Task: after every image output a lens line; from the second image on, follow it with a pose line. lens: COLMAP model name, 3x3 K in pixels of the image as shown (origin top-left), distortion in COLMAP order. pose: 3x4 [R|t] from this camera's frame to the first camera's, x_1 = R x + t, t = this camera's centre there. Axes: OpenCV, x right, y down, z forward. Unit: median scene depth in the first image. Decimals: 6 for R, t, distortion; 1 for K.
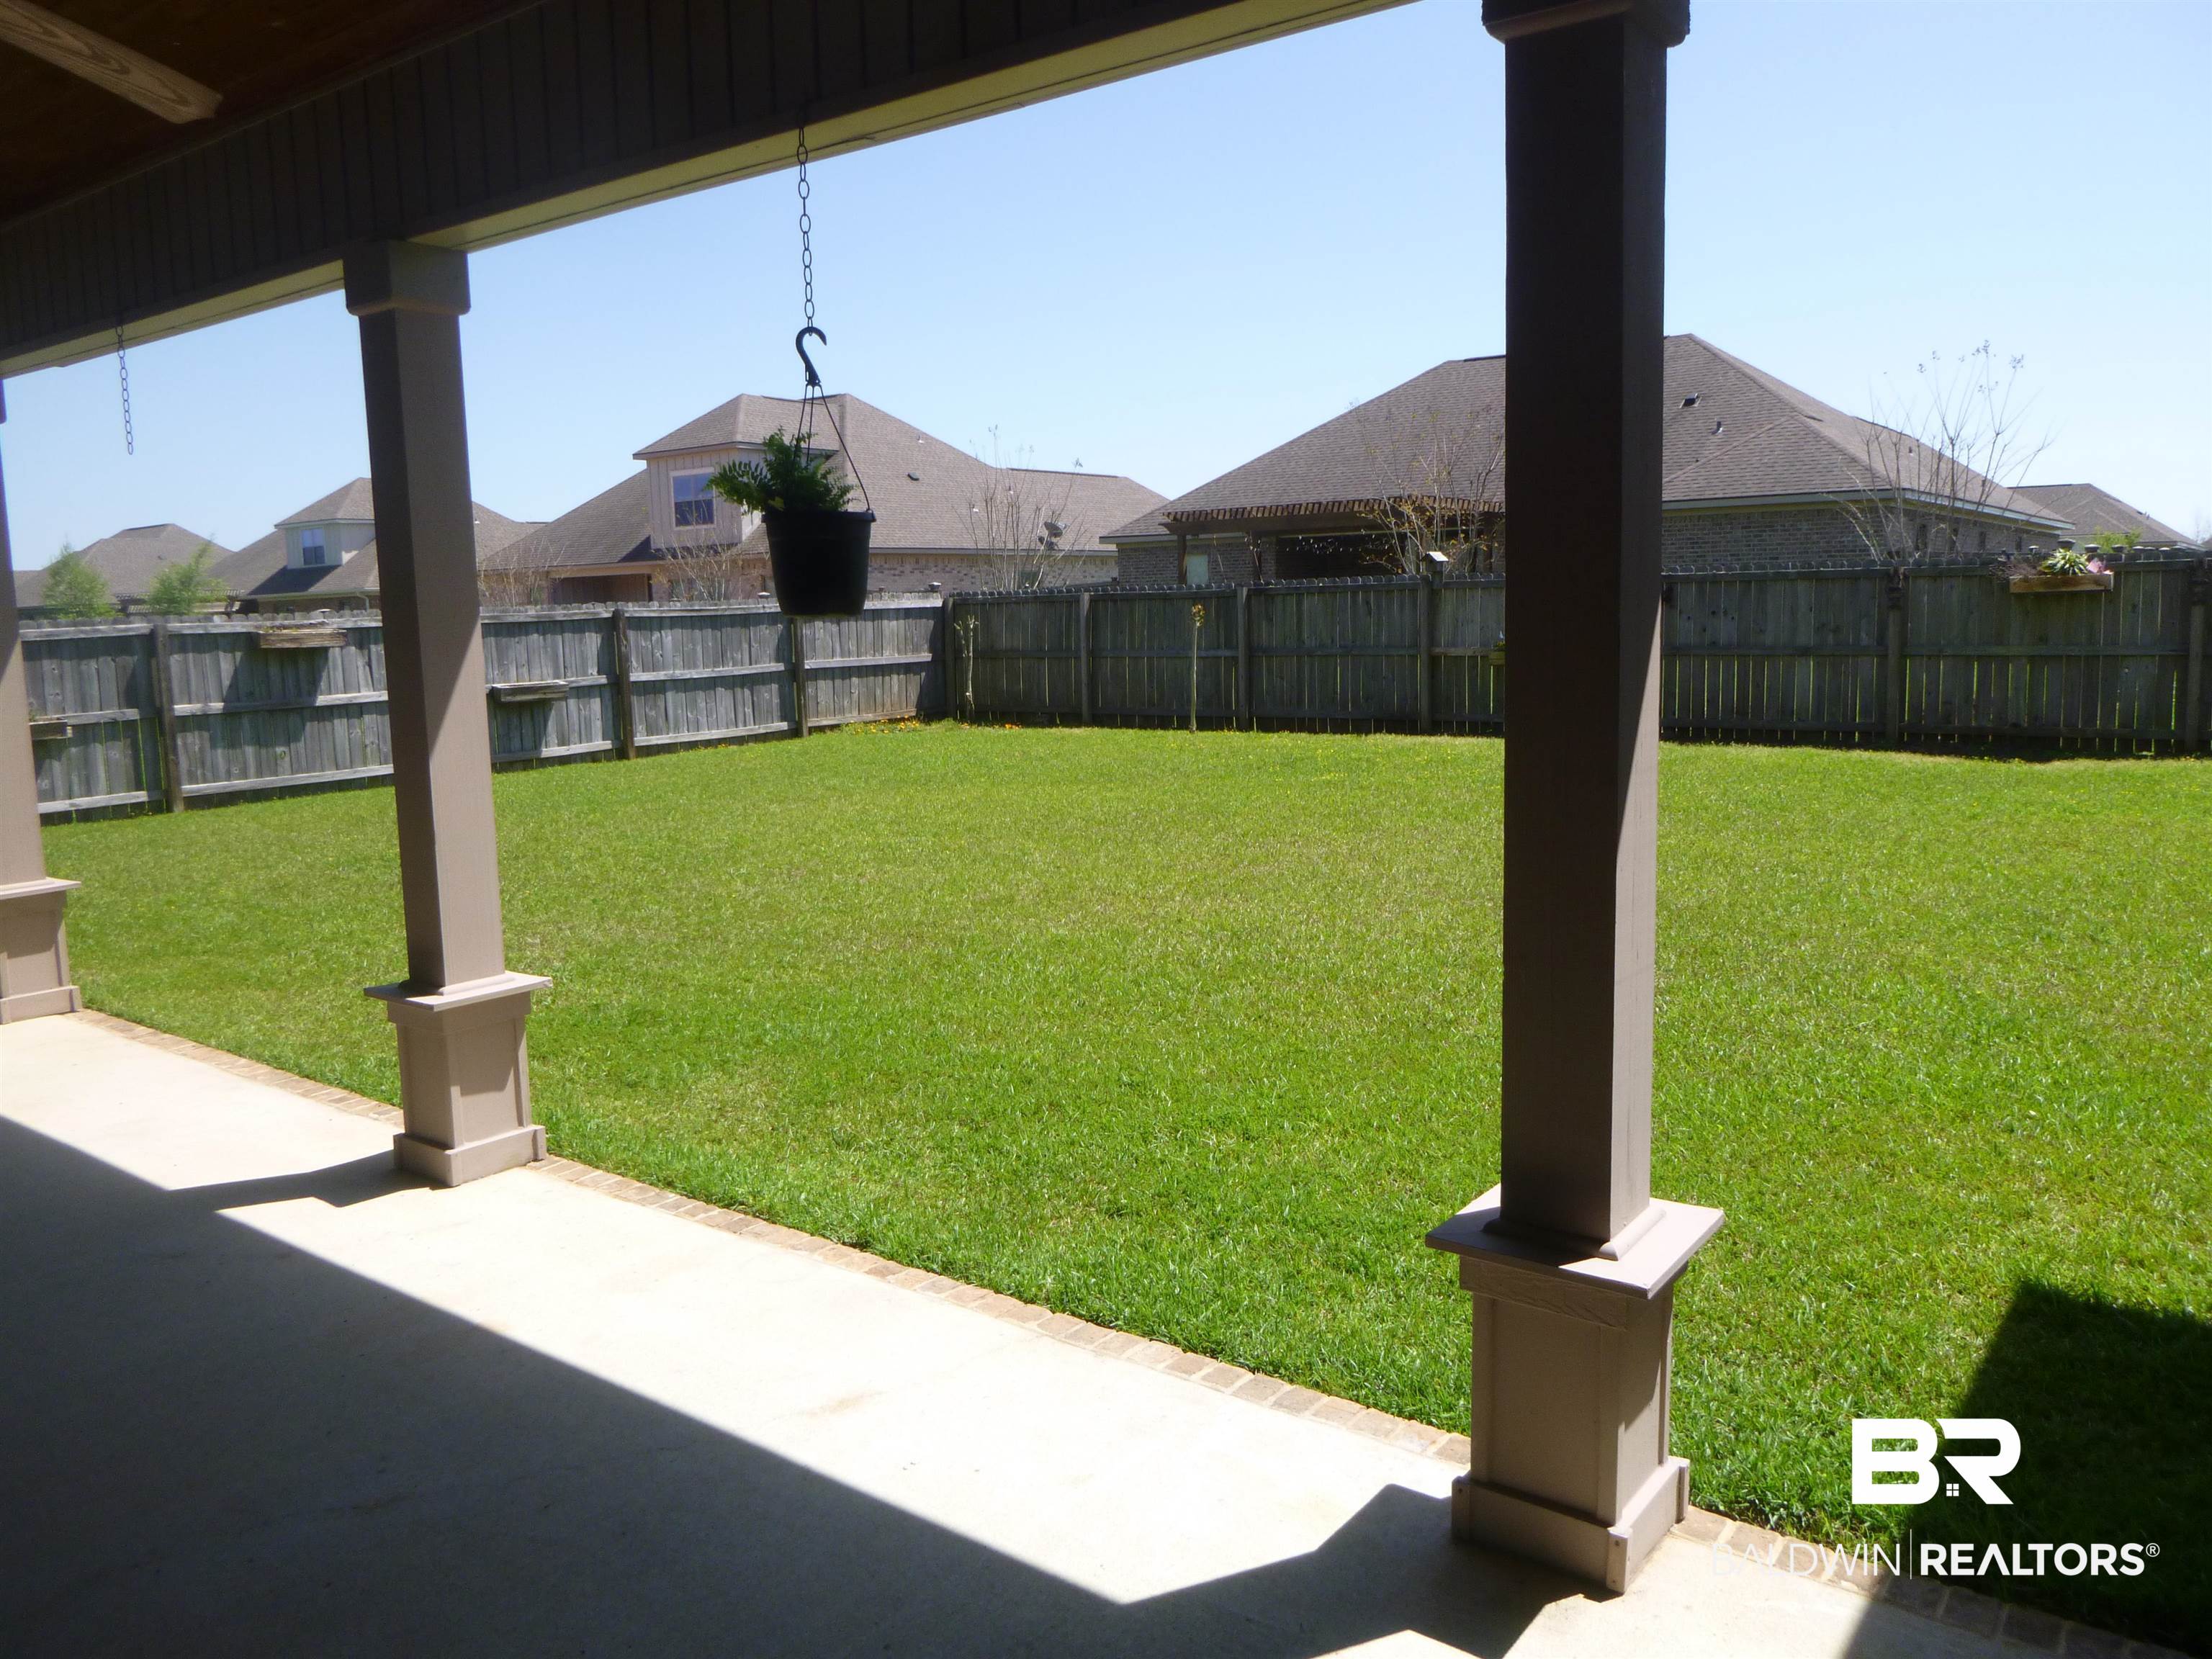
lens RADIAL K [[1603.2, 0, 1113.1], [0, 1603.2, 797.7], [0, 0, 1]] dist [-0.034225, 0.003788]
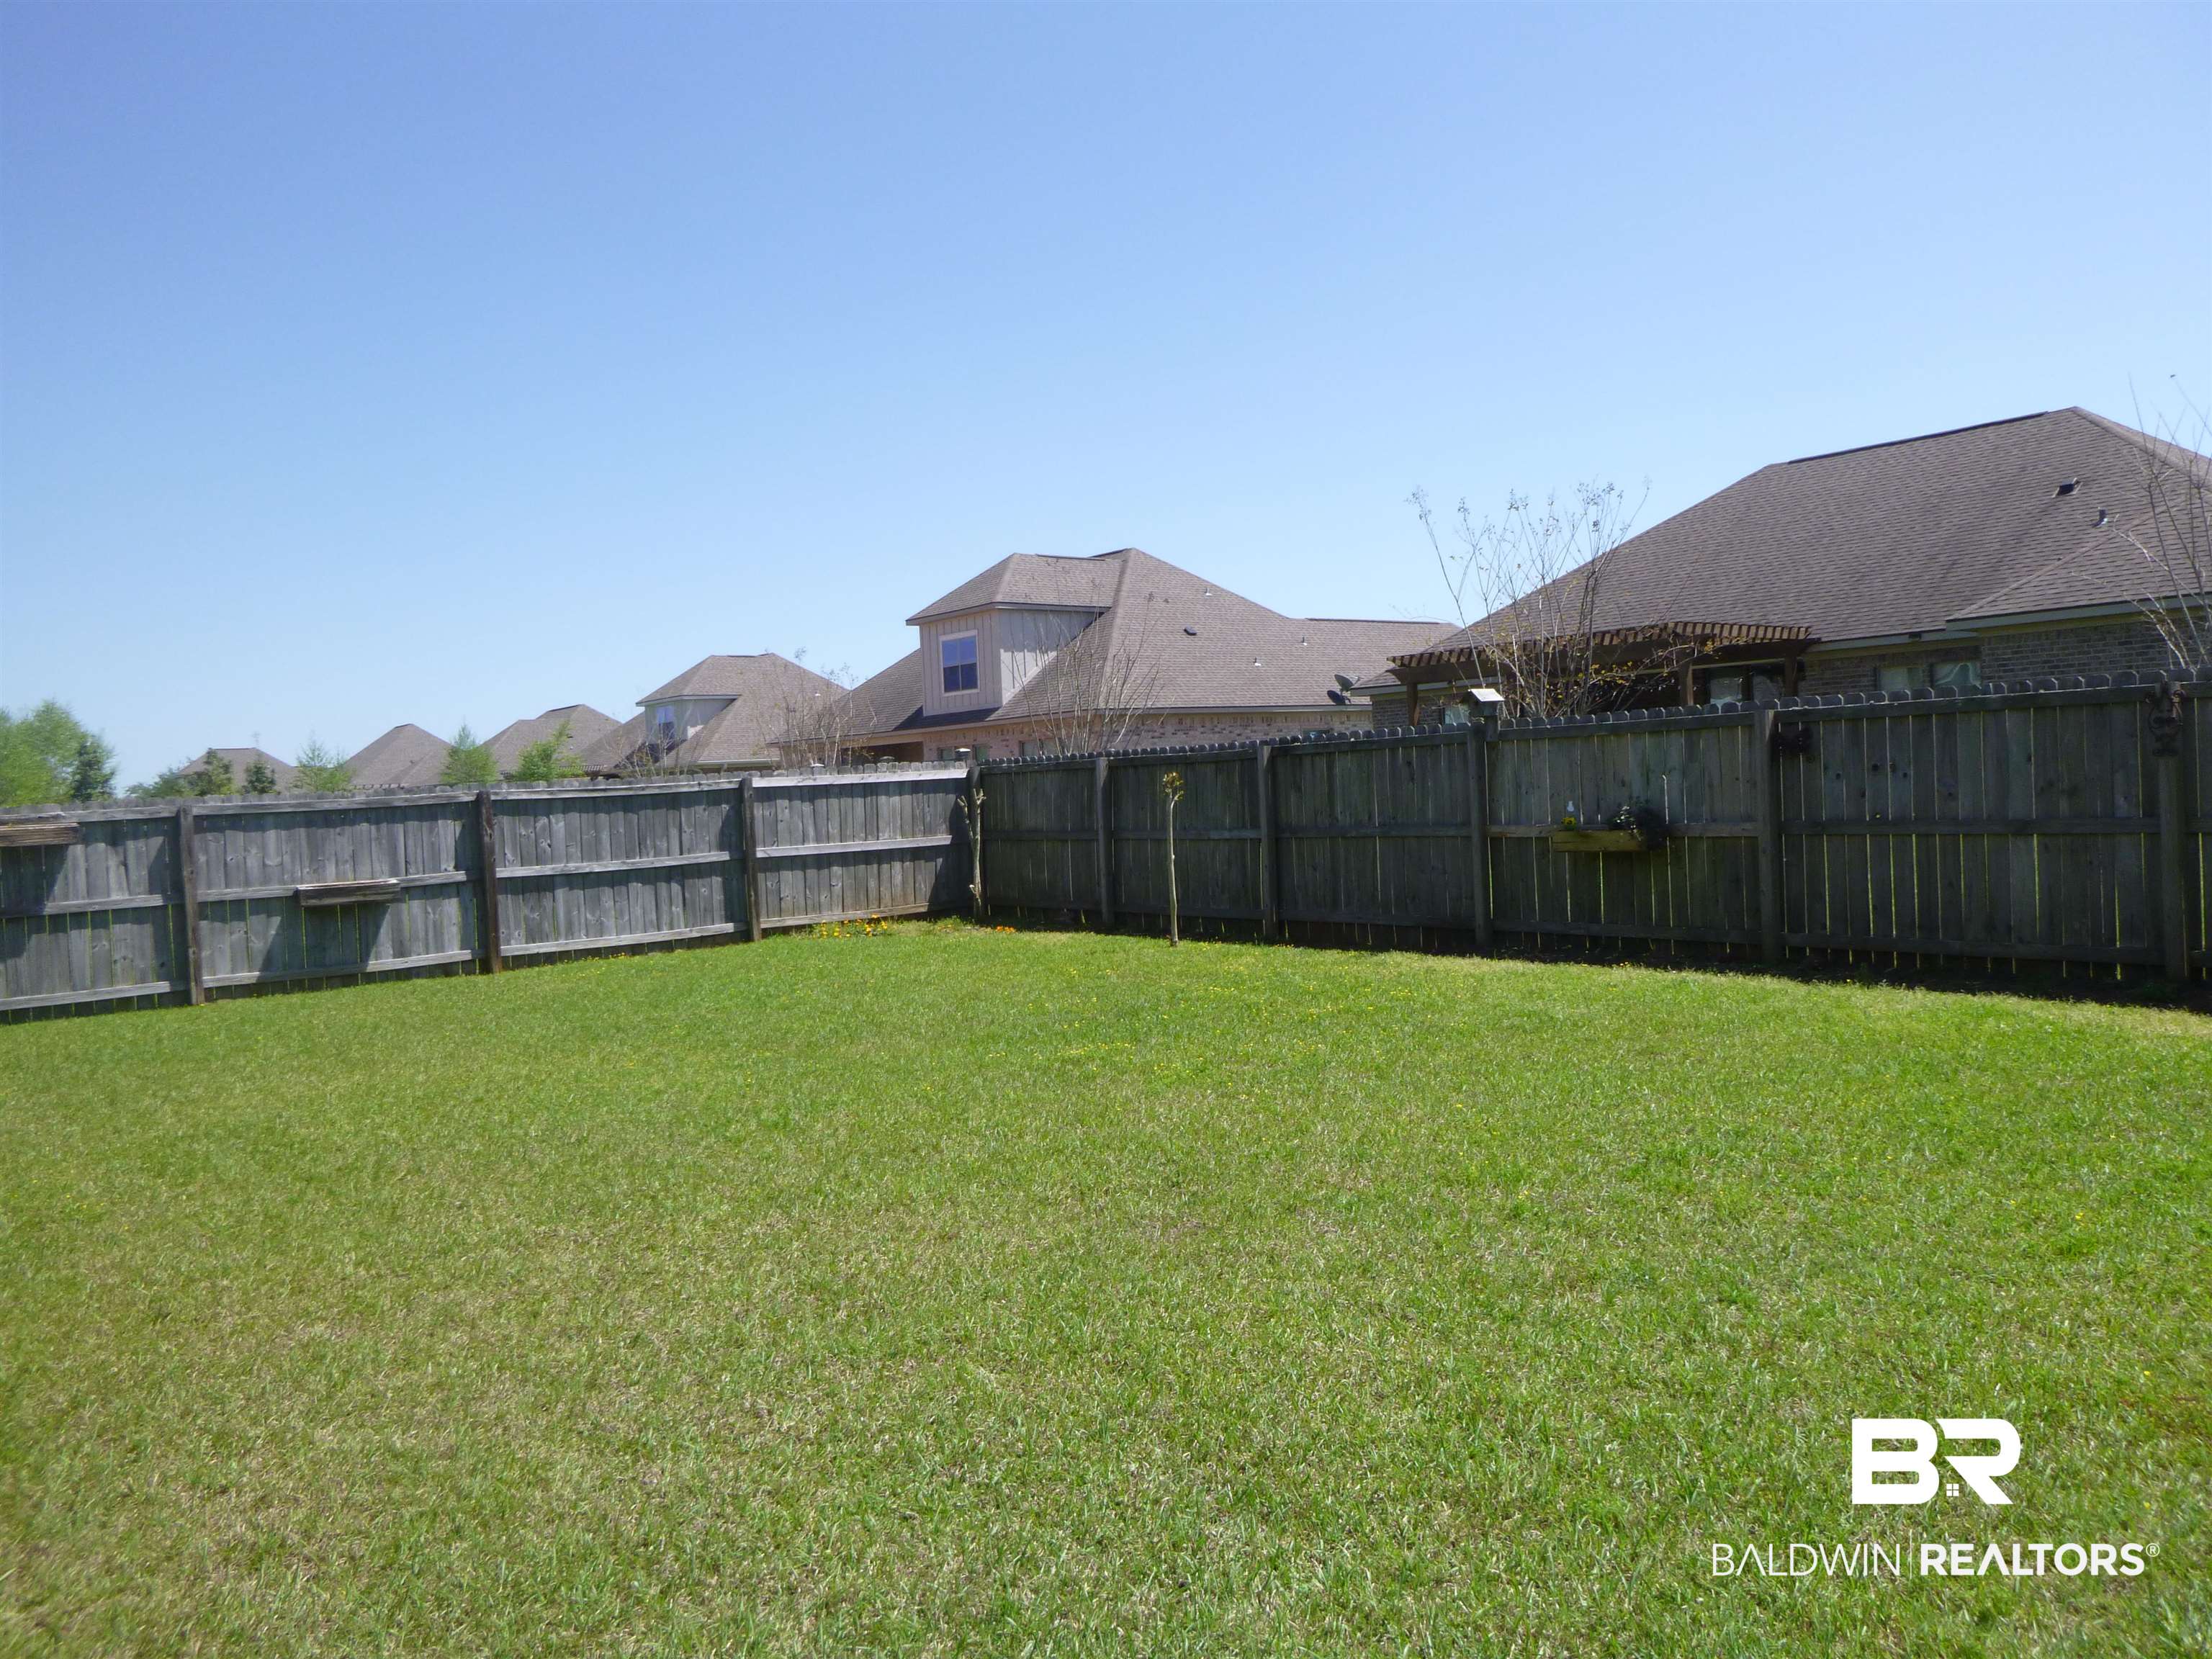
lens RADIAL K [[1616.1, 0, 1150.1], [0, 1616.1, 800.7], [0, 0, 1]] dist [-0.045472, 0.011300]
pose [[0.968290, -0.016563, -0.249278, 0.216039], [-0.007743, 0.995331, -0.096211, -0.033098], [0.249708, 0.095091, 0.963641, 0.263600]]
